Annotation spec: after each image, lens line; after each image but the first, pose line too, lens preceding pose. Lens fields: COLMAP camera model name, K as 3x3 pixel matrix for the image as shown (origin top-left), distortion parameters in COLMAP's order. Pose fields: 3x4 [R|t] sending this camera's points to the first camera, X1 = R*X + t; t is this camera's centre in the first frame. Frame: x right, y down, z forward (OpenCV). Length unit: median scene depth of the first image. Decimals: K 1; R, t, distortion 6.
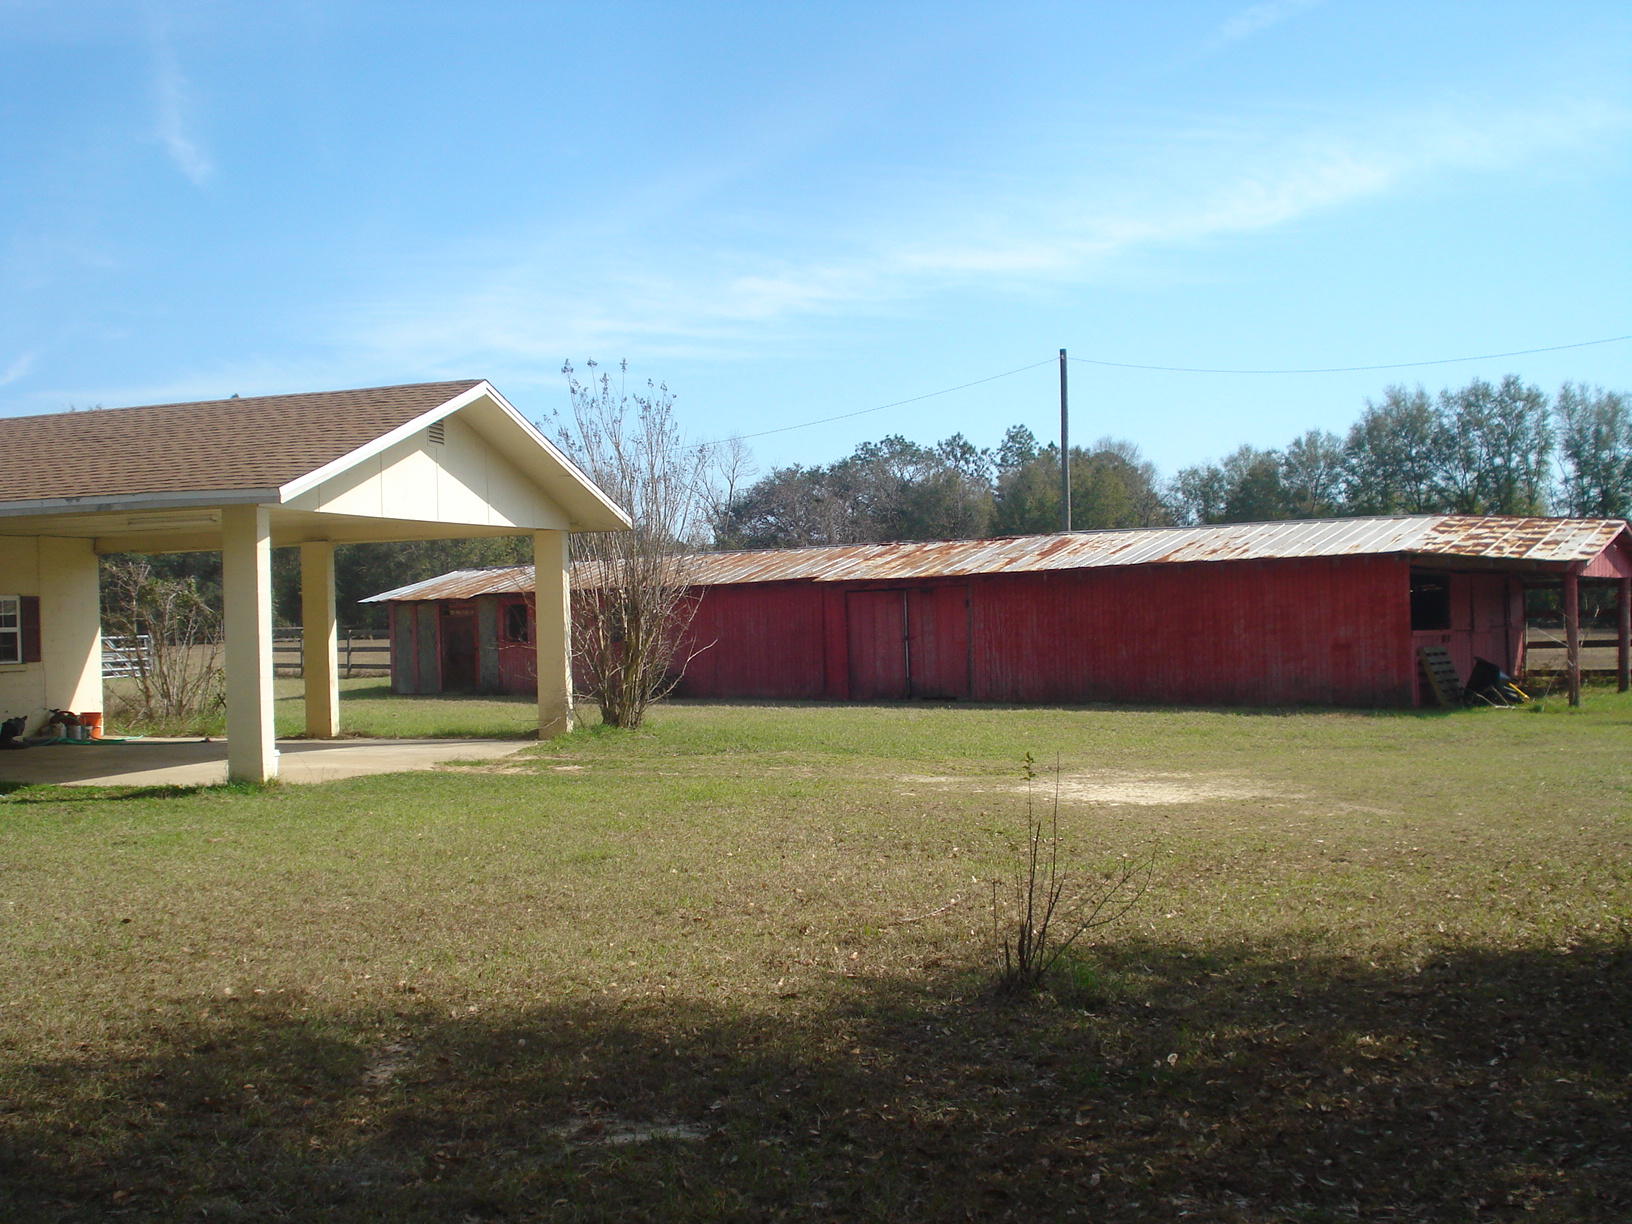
lens RADIAL K [[1886.4, 0, 816.0], [0, 1886.4, 612.0], [0, 0, 1]] dist [-0.083907, 0.004948]
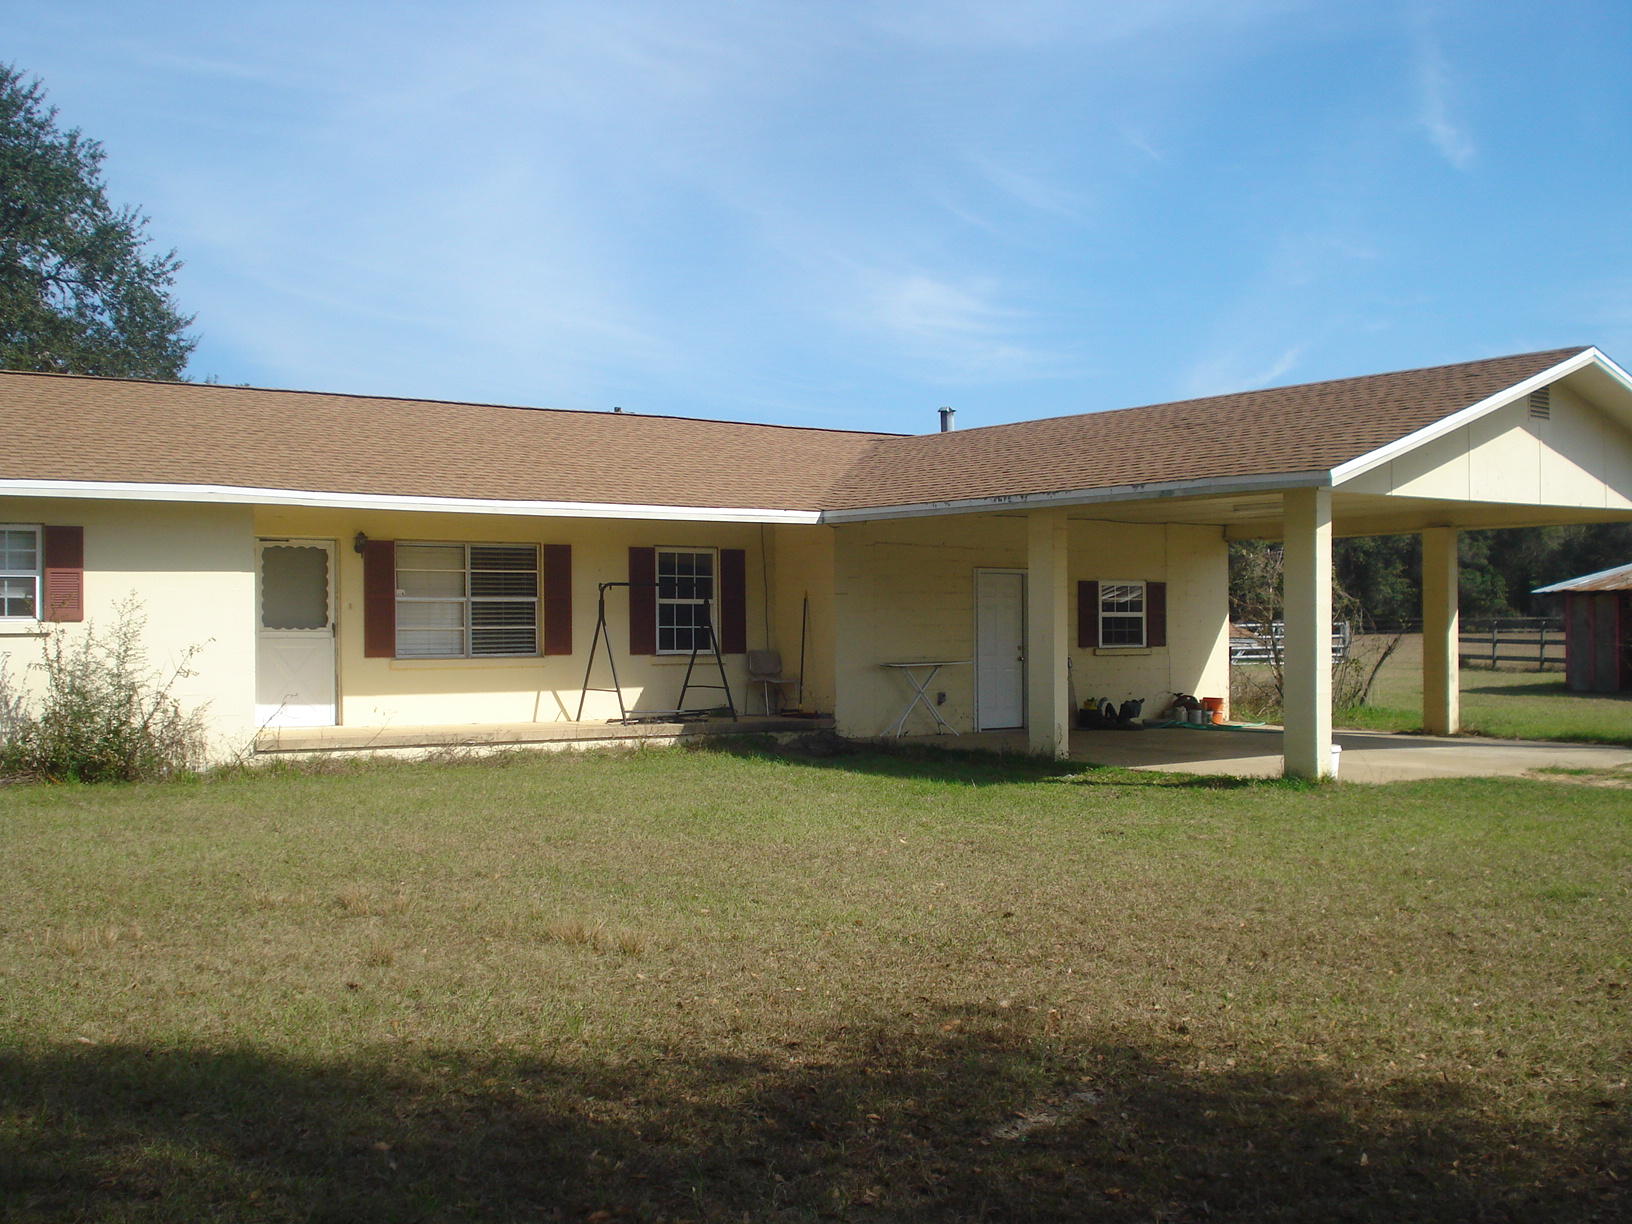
lens RADIAL K [[1886.4, 0, 816.0], [0, 1886.4, 612.0], [0, 0, 1]] dist [-0.083907, 0.004948]
pose [[0.798994, 0.017841, -0.601074, 0.052160], [-0.014025, 0.999841, 0.011034, -0.000845], [0.601175, -0.000386, 0.799117, 0.057084]]
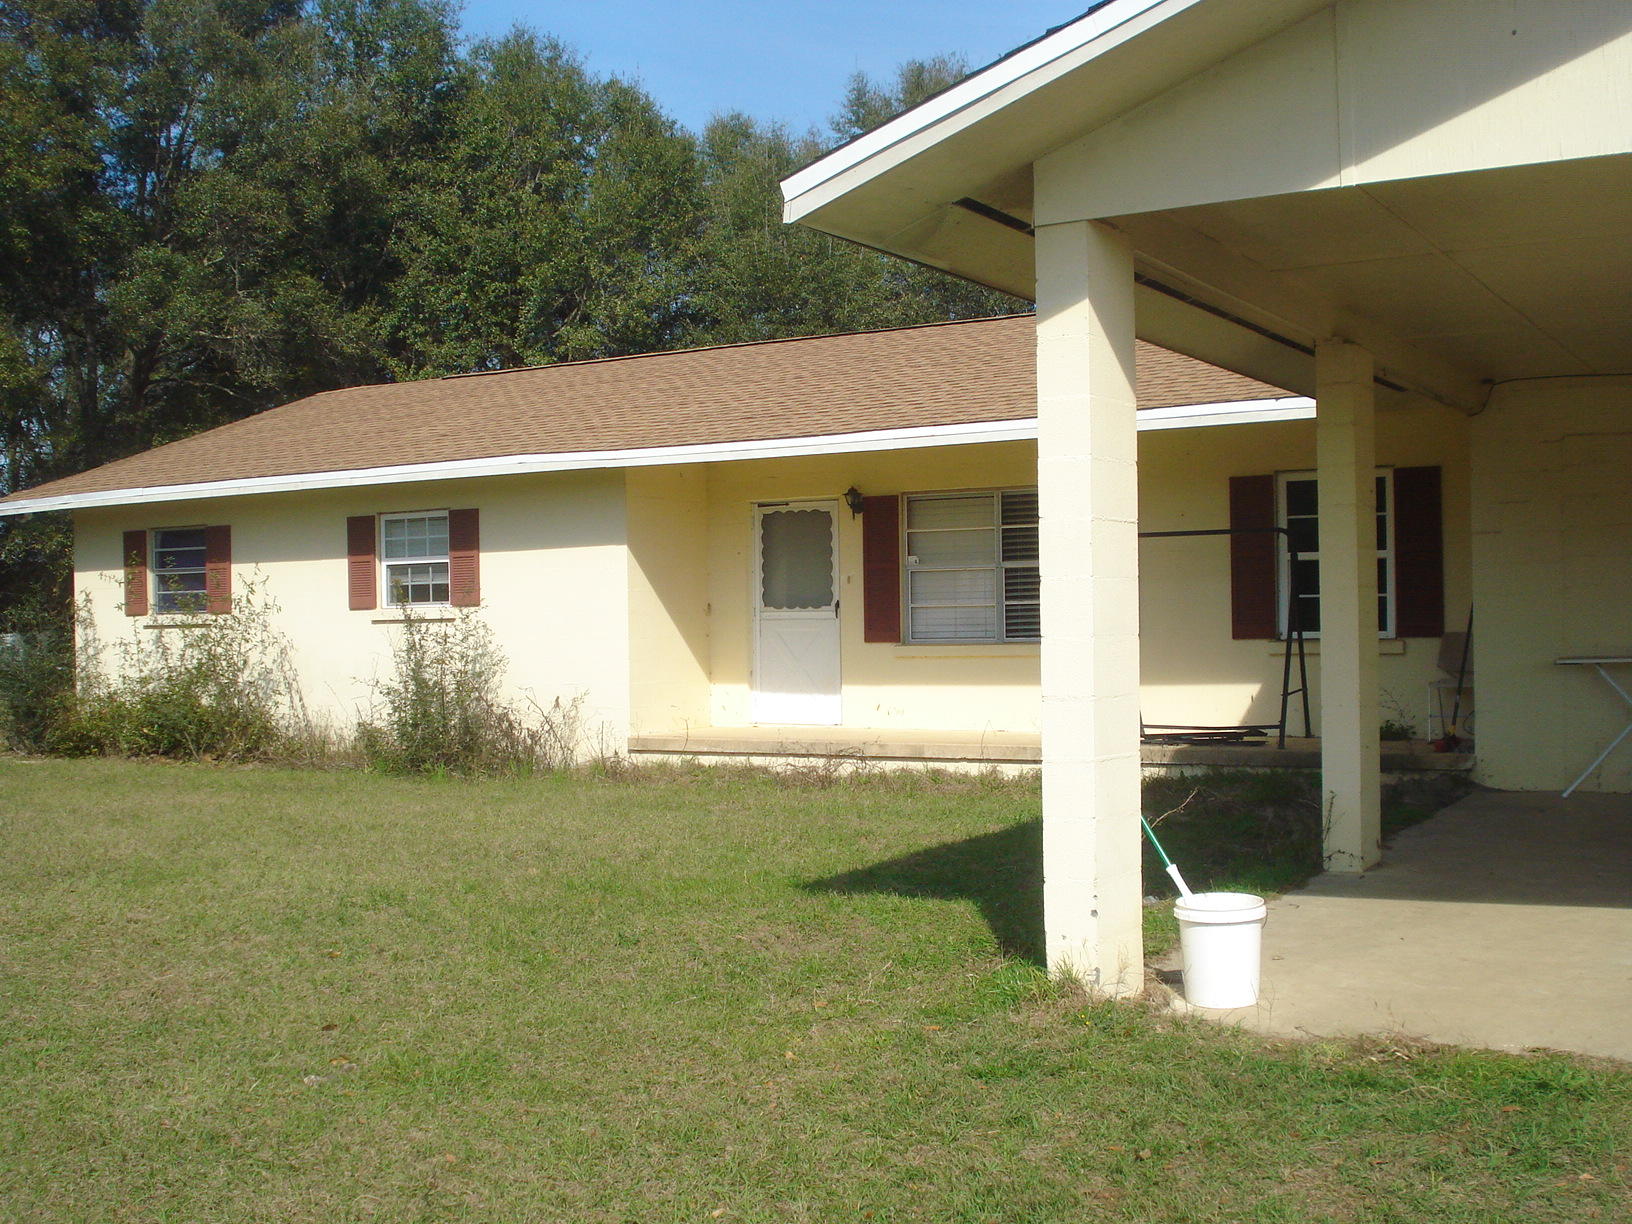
lens RADIAL K [[1886.4, 0, 816.0], [0, 1886.4, 612.0], [0, 0, 1]] dist [-0.083907, 0.004948]
pose [[-0.241783, 0.023619, -0.970043, 0.048675], [0.028061, 0.999456, 0.017341, 0.008121], [0.969924, -0.023028, -0.242314, 0.736899]]
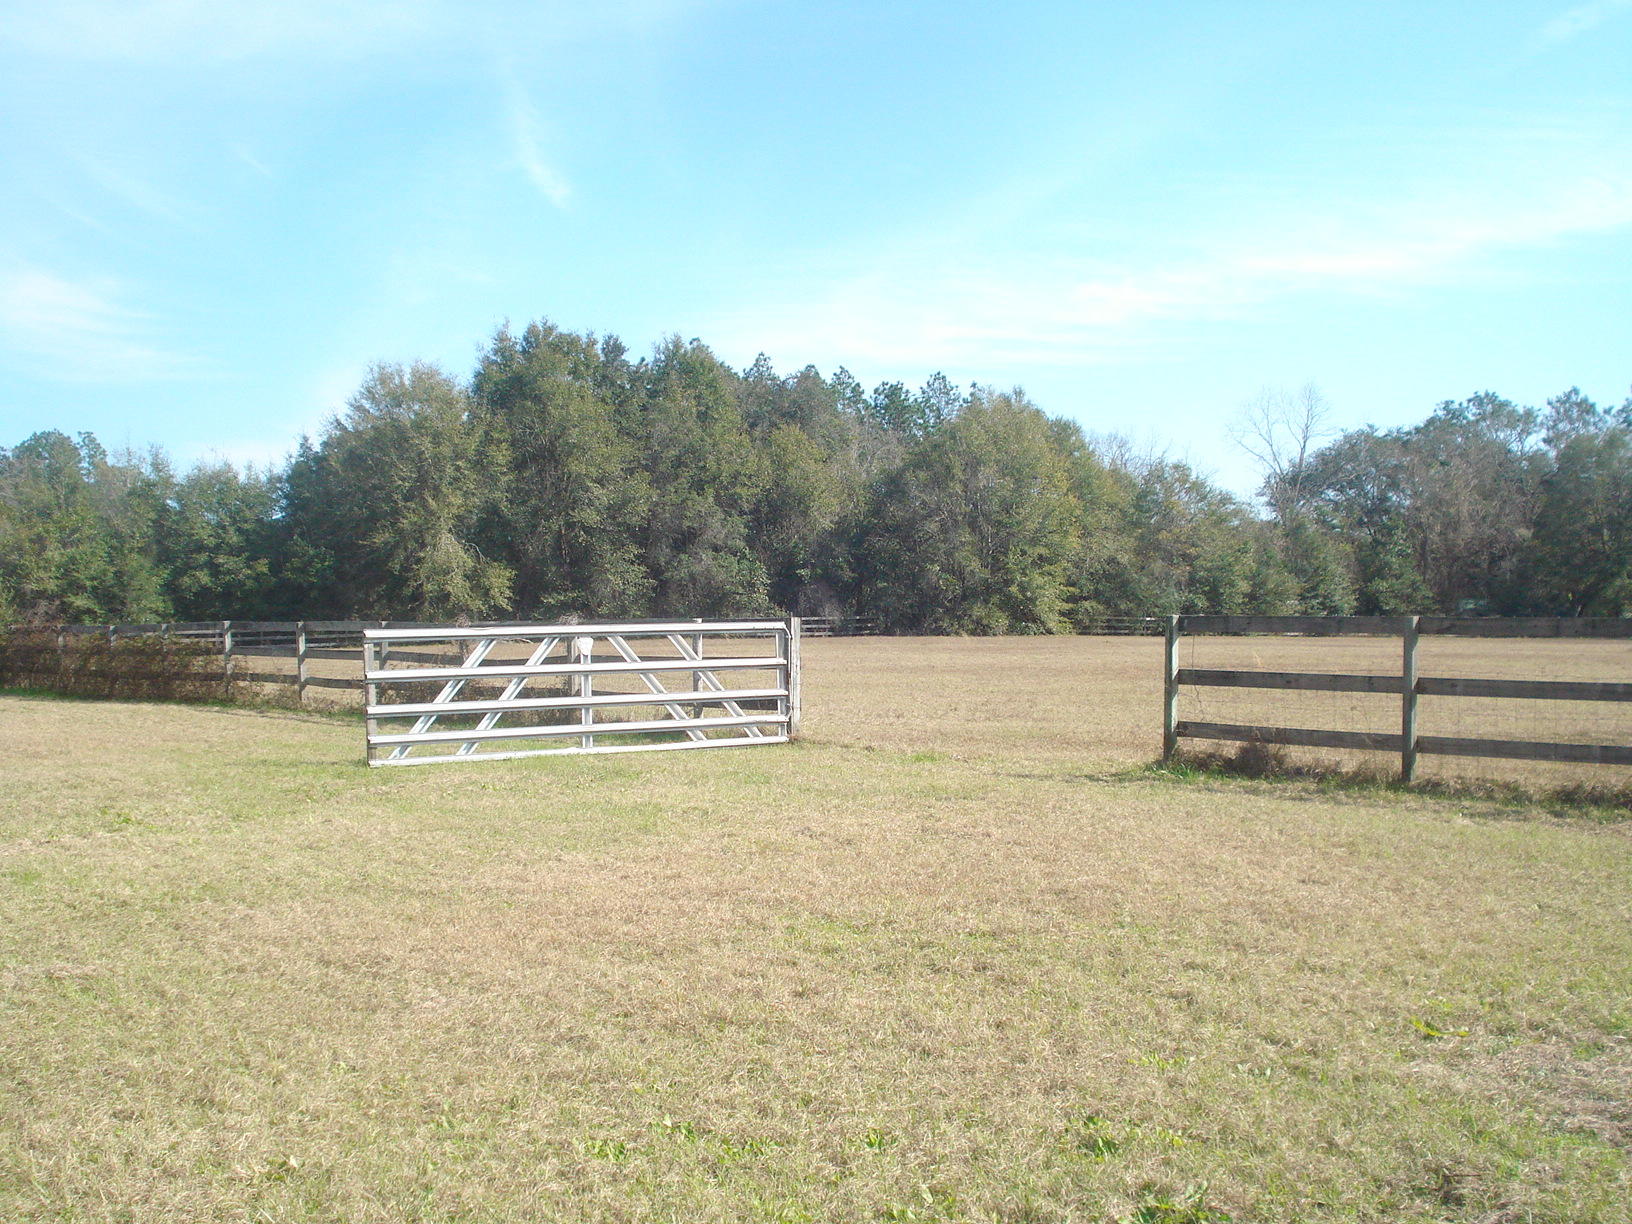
lens RADIAL K [[1886.4, 0, 816.0], [0, 1886.4, 612.0], [0, 0, 1]] dist [-0.083907, 0.004948]
pose [[0.977534, 0.016505, -0.210132, -0.678998], [-0.016440, 0.999863, 0.002057, 0.026207], [0.210137, 0.001443, 0.977671, 1.661312]]
